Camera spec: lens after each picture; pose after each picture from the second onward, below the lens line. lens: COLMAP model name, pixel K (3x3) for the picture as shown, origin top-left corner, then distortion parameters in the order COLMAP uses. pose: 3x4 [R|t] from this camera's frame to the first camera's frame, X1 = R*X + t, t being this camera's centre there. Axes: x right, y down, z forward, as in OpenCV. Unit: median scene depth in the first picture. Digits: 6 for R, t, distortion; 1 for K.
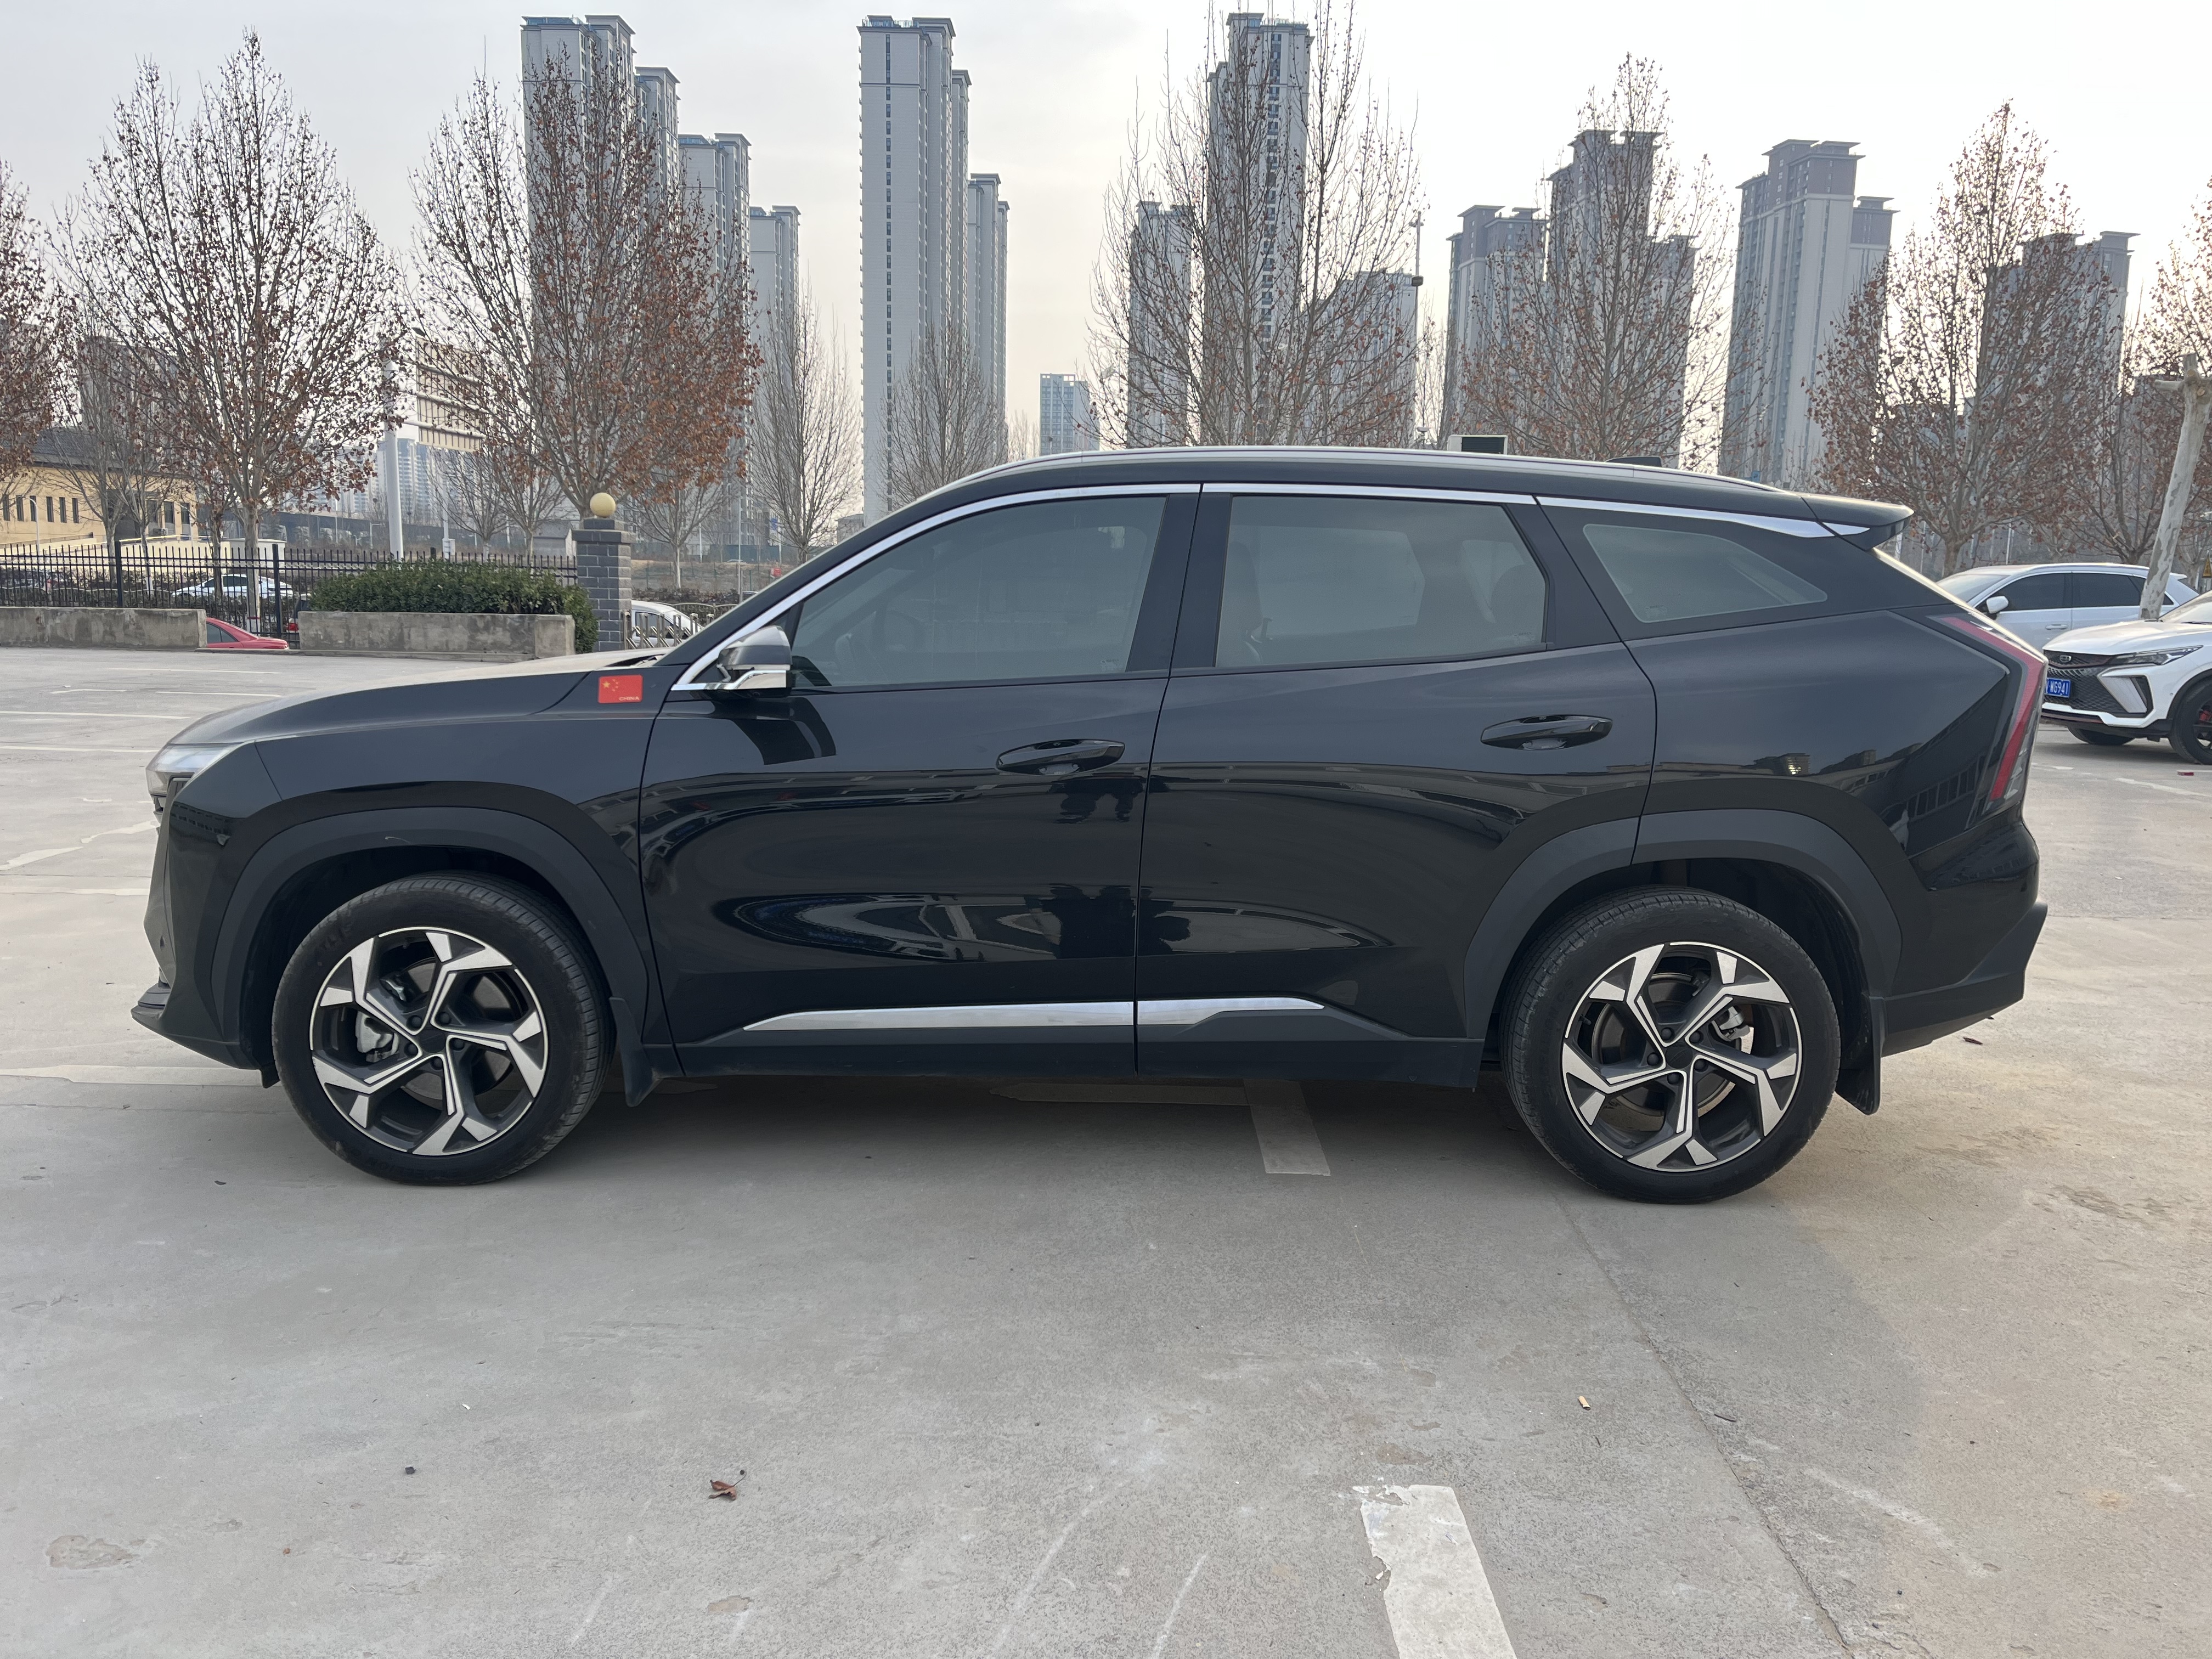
lens RADIAL K [[1682.8, 0, 1104.3], [0, 1682.8, 820.9], [0, 0, 1]] dist [0.071962, -0.104469]
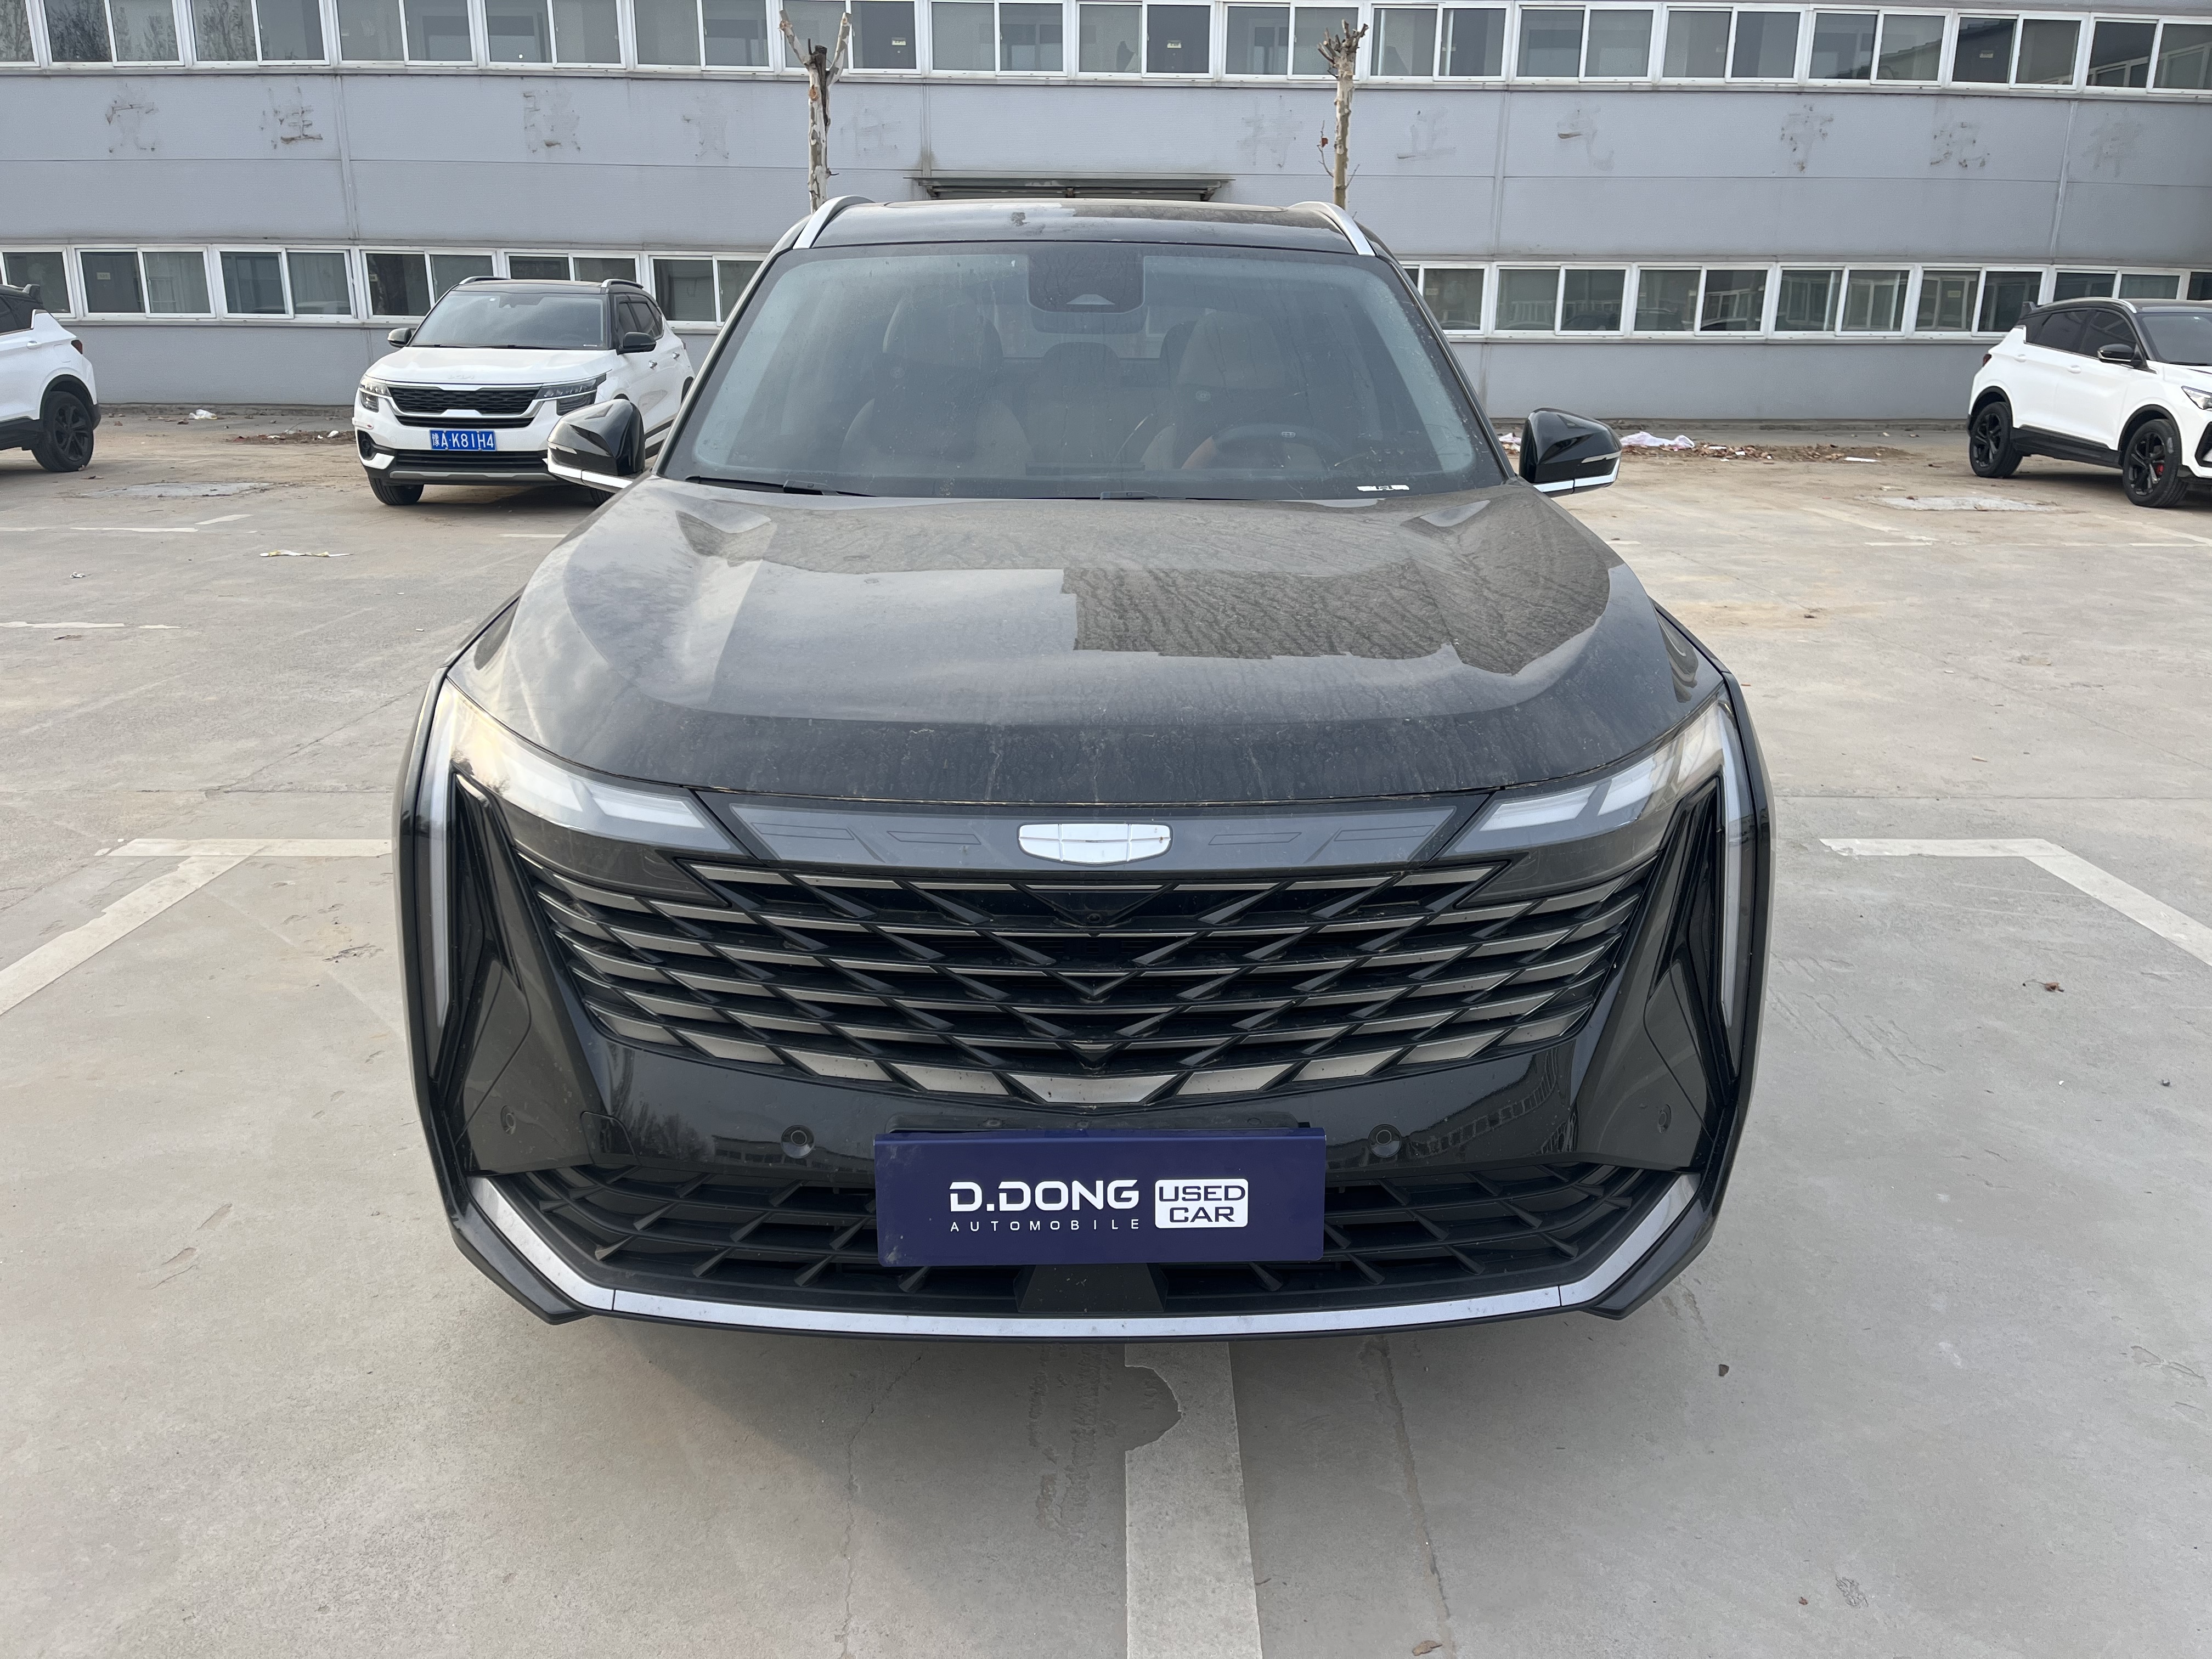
lens RADIAL K [[1682.8, 0, 1107.5], [0, 1682.8, 839.2], [0, 0, 1]] dist [0.071962, -0.104469]
pose [[-0.029755, -0.312754, 0.949368, -1.070939], [0.136510, 0.939618, 0.313821, -0.208431], [-0.990192, 0.138936, 0.014736, 1.211989]]
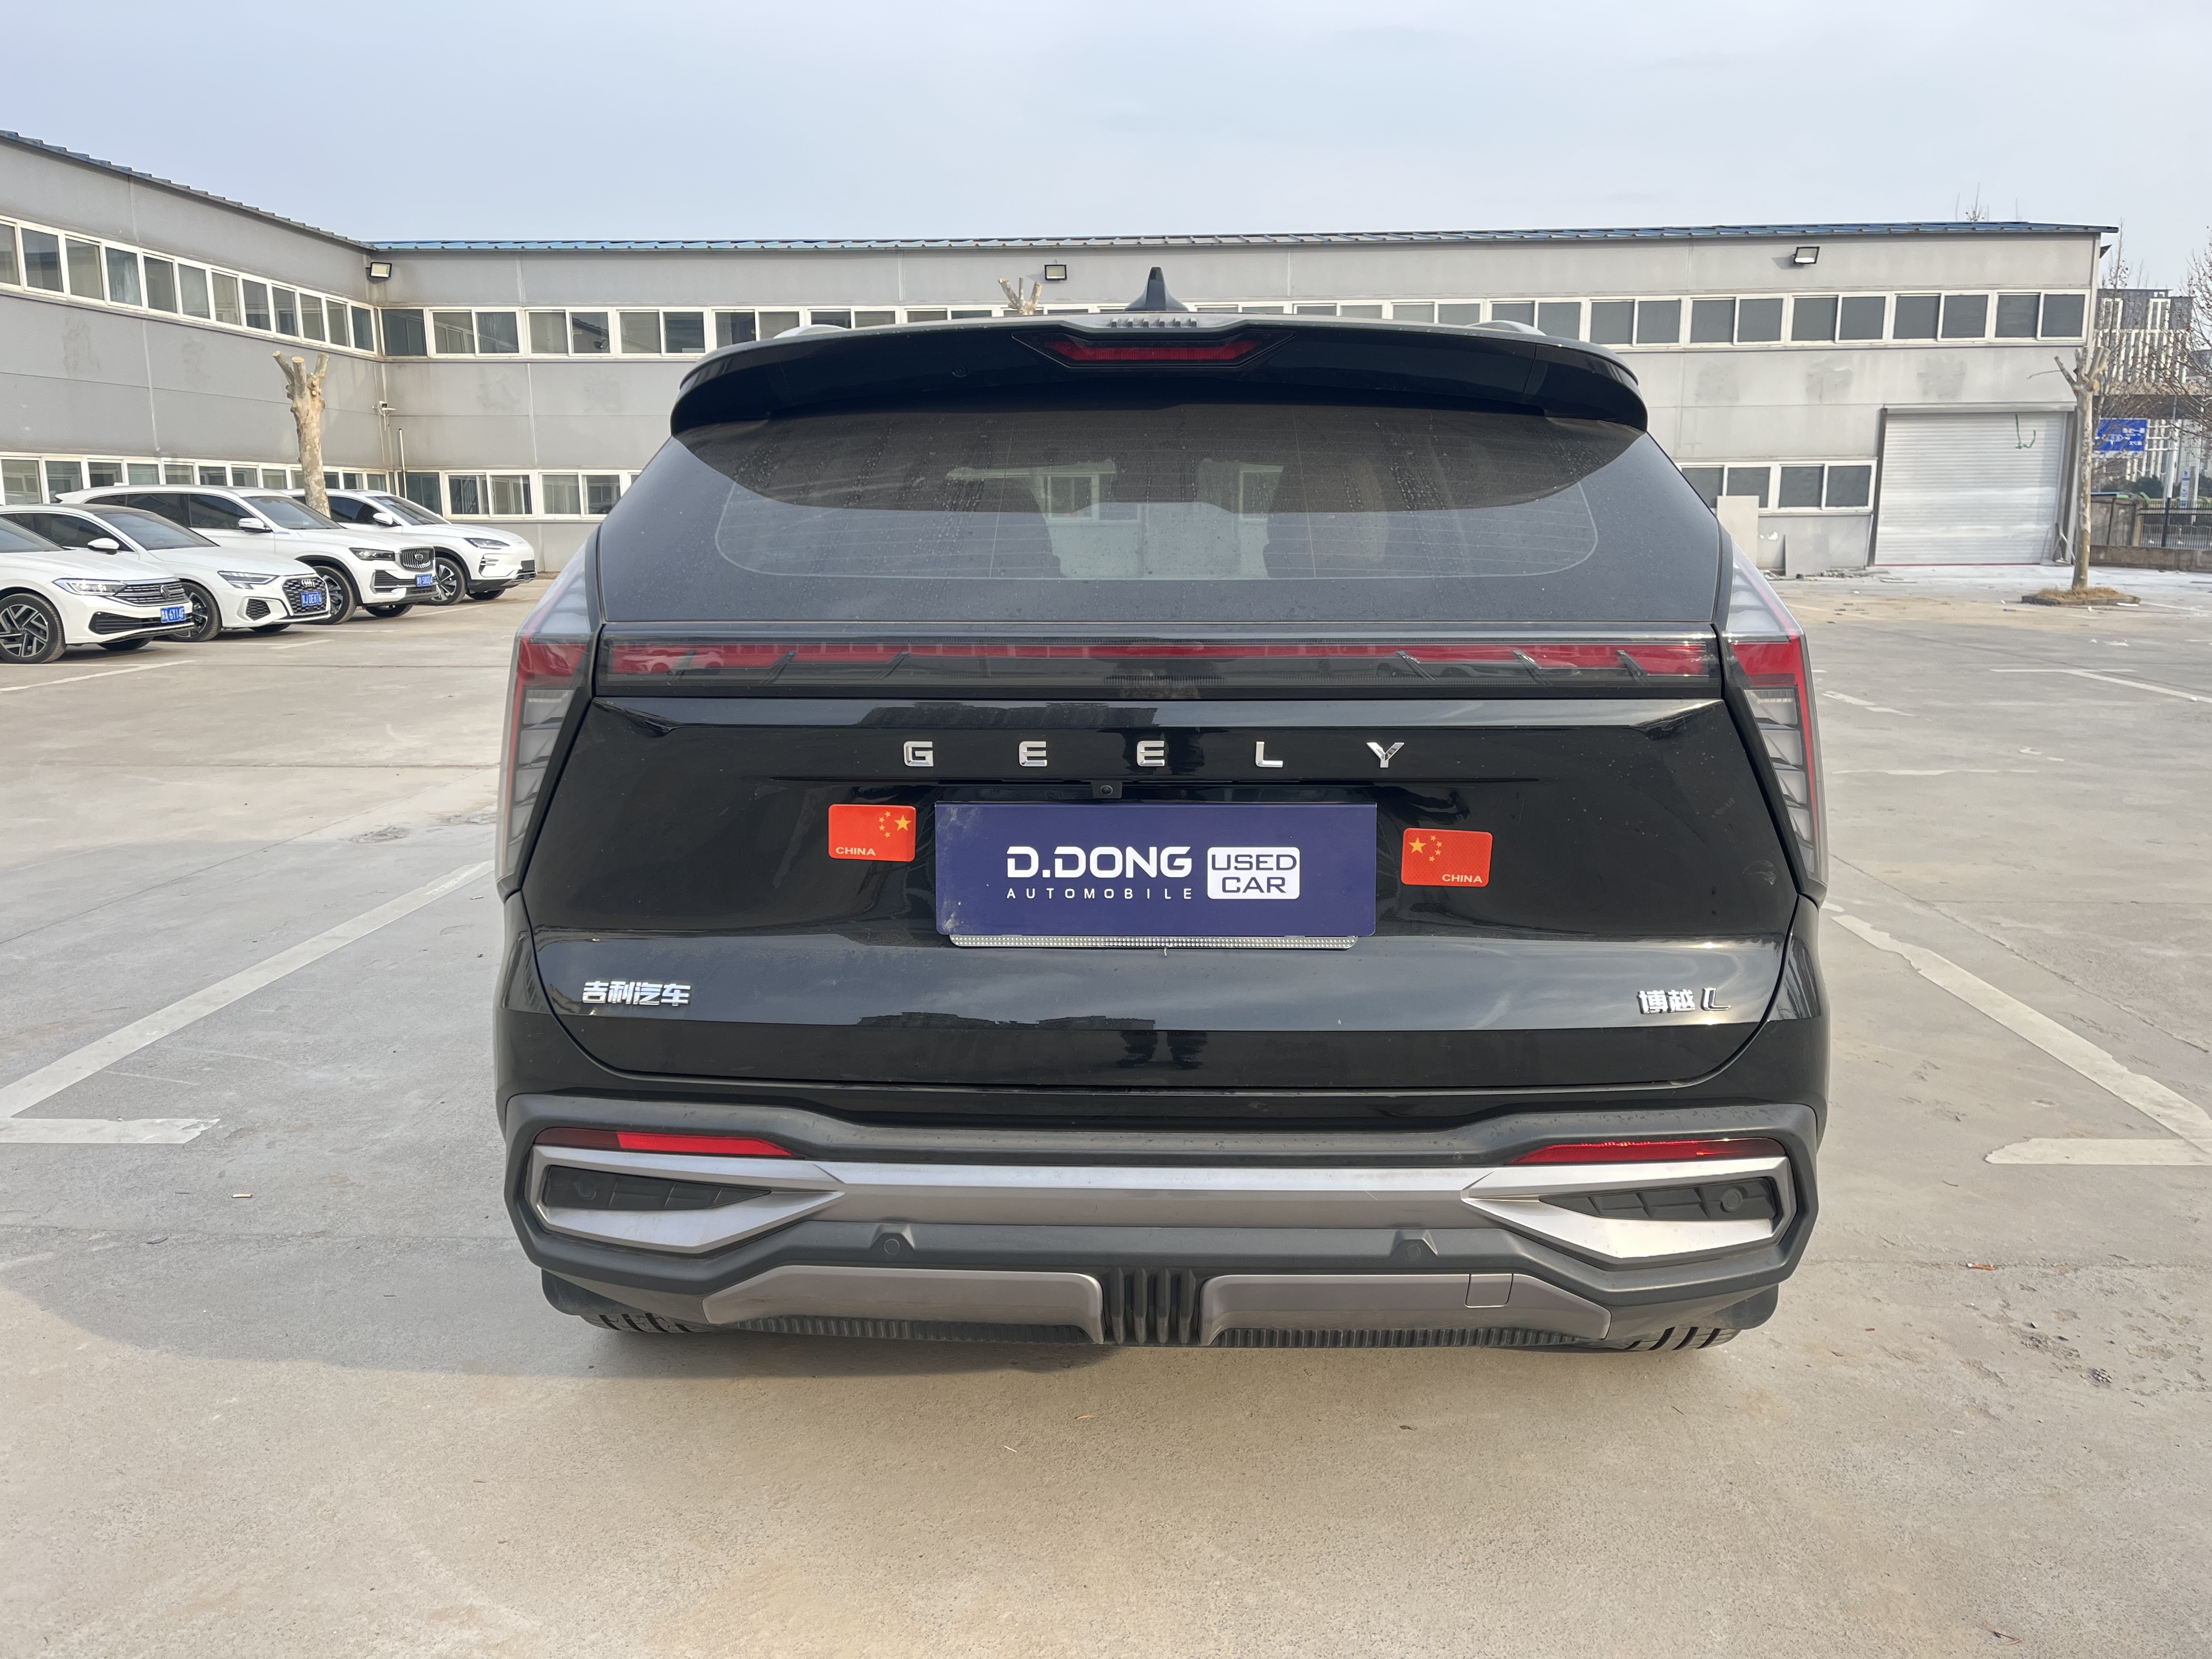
lens RADIAL K [[1682.8, 0, 1103.4], [0, 1682.8, 836.6], [0, 0, 1]] dist [0.071962, -0.104469]
pose [[-0.031634, 0.169721, -0.984984, 1.074633], [-0.140767, 0.974899, 0.172504, -0.149375], [0.989537, 0.144110, -0.006949, 1.206406]]
